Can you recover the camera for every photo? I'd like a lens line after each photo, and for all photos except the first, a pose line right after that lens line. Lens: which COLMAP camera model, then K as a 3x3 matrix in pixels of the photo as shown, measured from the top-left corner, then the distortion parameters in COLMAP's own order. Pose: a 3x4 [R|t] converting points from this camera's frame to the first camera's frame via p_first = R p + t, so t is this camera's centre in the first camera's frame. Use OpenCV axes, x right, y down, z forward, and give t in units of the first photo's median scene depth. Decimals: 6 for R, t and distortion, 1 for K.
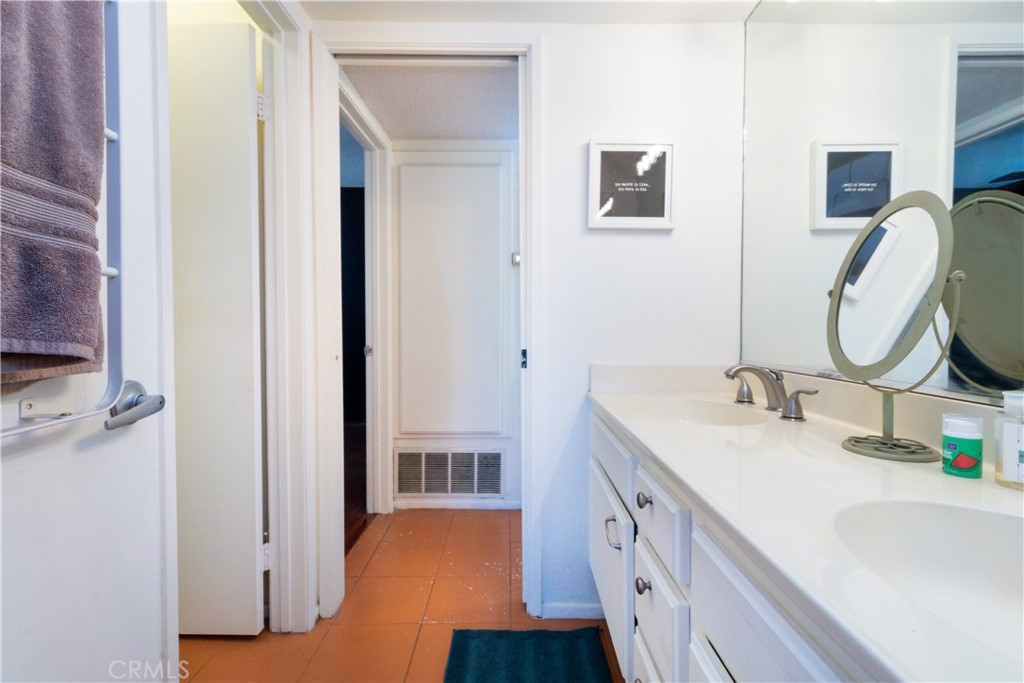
lens RADIAL K [[465.0, 0, 511.7], [0, 465.0, 333.8], [0, 0, 1]] dist [0.001777, 0.000203]
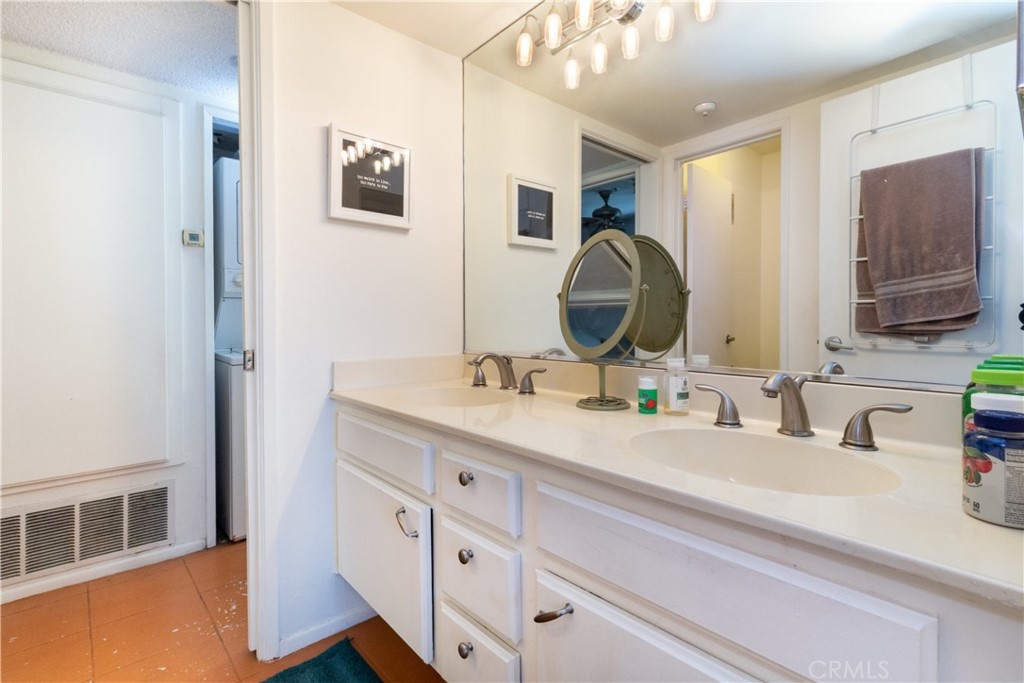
lens RADIAL K [[469.7, 0, 517.6], [0, 469.7, 325.5], [0, 0, 1]] dist [0.002084, 0.000246]
pose [[0.745149, -0.010877, 0.666810, -0.189383], [0.017107, 0.999850, -0.002807, 0.000770], [-0.666679, 0.013499, 0.745223, 0.043143]]
